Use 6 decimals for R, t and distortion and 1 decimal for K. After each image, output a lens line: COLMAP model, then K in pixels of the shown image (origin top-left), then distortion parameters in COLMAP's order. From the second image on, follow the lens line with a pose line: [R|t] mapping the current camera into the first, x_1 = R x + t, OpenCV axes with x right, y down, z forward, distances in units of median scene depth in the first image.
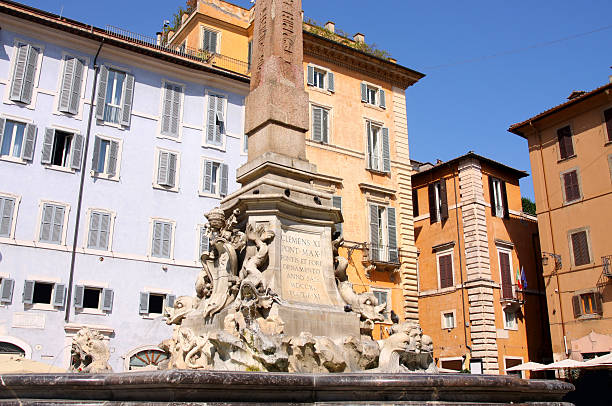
lens RADIAL K [[622.7, 0, 305.0], [0, 622.7, 200.0], [0, 0, 1]] dist [-0.053801, 0.000000]
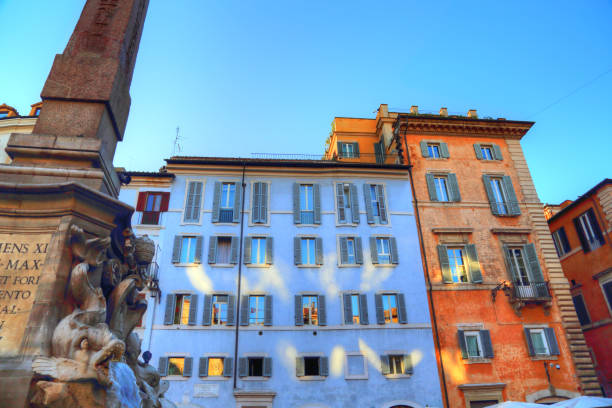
lens RADIAL K [[431.5, 0, 304.9], [0, 431.5, 204.7], [0, 0, 1]] dist [-0.078008, 0.020688]
pose [[0.884552, -0.246443, -0.396021, 0.106203], [0.168375, 0.960485, -0.221627, 0.042219], [0.434991, 0.129360, 0.891094, 0.199898]]
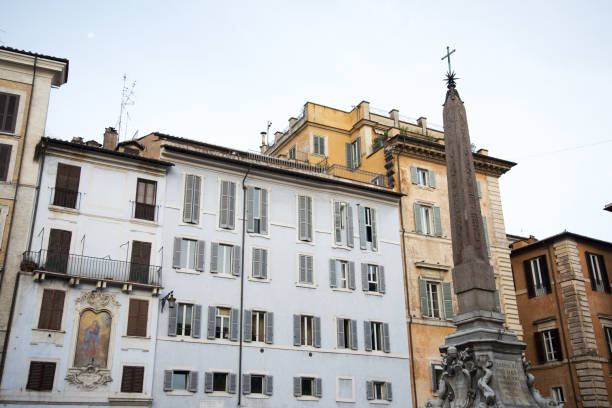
lens RADIAL K [[663.8, 0, 303.7], [0, 663.8, 209.8], [0, 0, 1]] dist [0.159951, 0.000000]
pose [[0.995604, -0.048071, -0.080386, -0.098902], [0.042774, 0.996878, -0.066372, -0.065890], [0.083326, 0.062642, 0.994552, -0.230784]]
